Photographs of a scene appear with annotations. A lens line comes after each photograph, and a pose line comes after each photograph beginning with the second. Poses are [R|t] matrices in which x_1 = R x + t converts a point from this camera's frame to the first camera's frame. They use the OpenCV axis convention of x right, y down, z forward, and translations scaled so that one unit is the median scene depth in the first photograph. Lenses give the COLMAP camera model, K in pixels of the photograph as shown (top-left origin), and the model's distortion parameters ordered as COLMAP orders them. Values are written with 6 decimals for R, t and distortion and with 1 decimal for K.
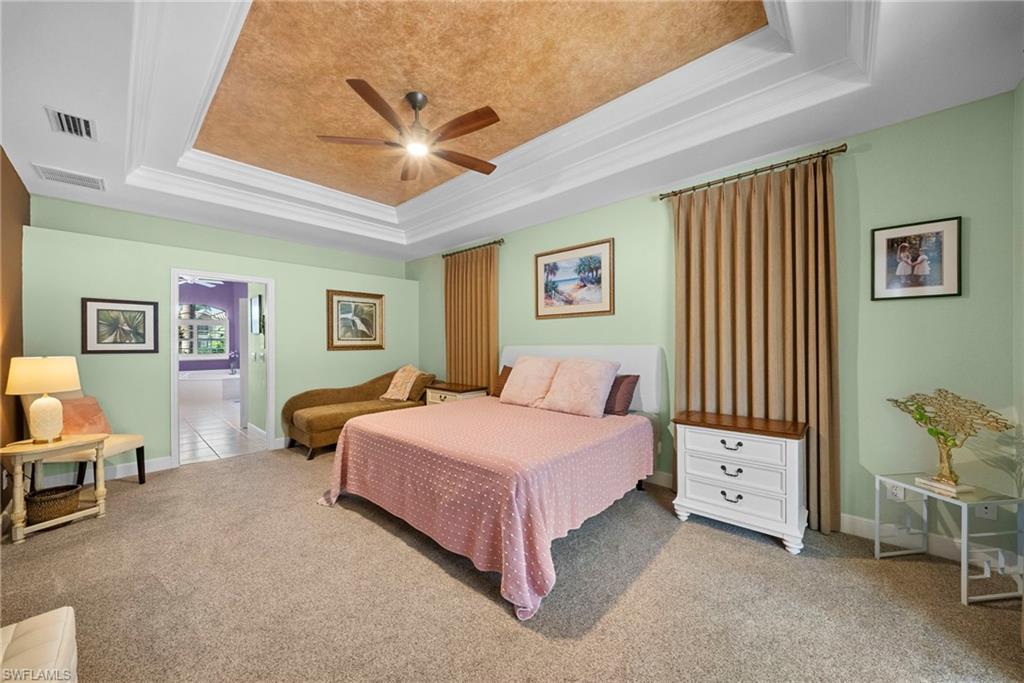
lens RADIAL K [[360.9, 0, 503.5], [0, 360.9, 343.8], [0, 0, 1]] dist [-0.005228, -0.000642]
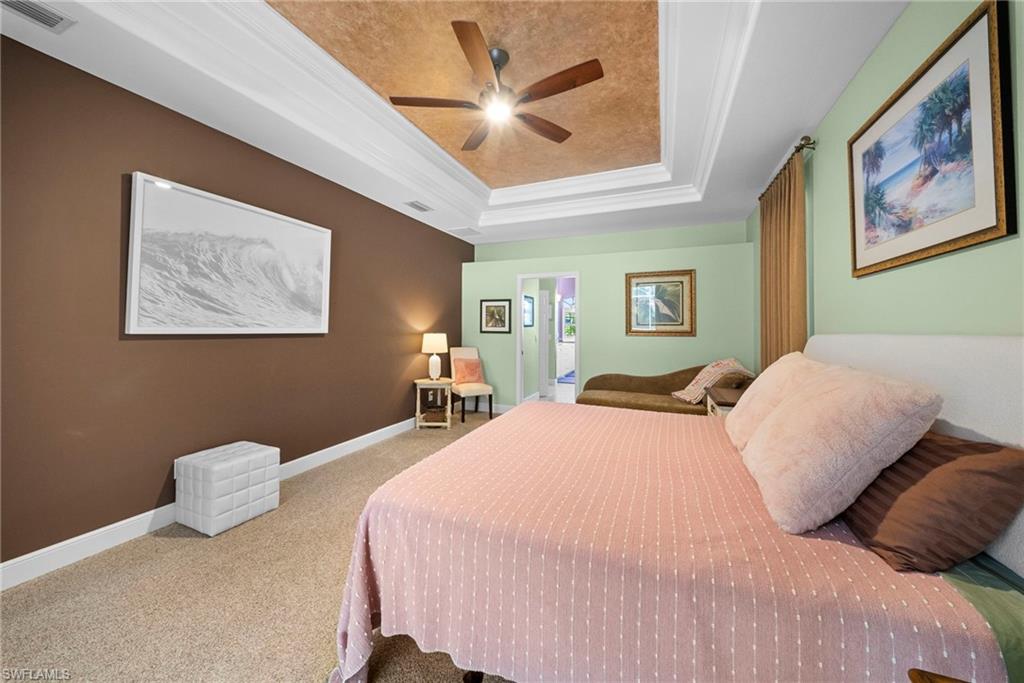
lens RADIAL K [[360.9, 0, 499.7], [0, 360.9, 320.8], [0, 0, 1]] dist [-0.005228, -0.000642]
pose [[0.339531, -0.013047, -0.940504, 0.382182], [-0.010564, 0.999788, -0.017683, -0.000442], [0.940535, 0.015939, 0.339322, 0.434015]]
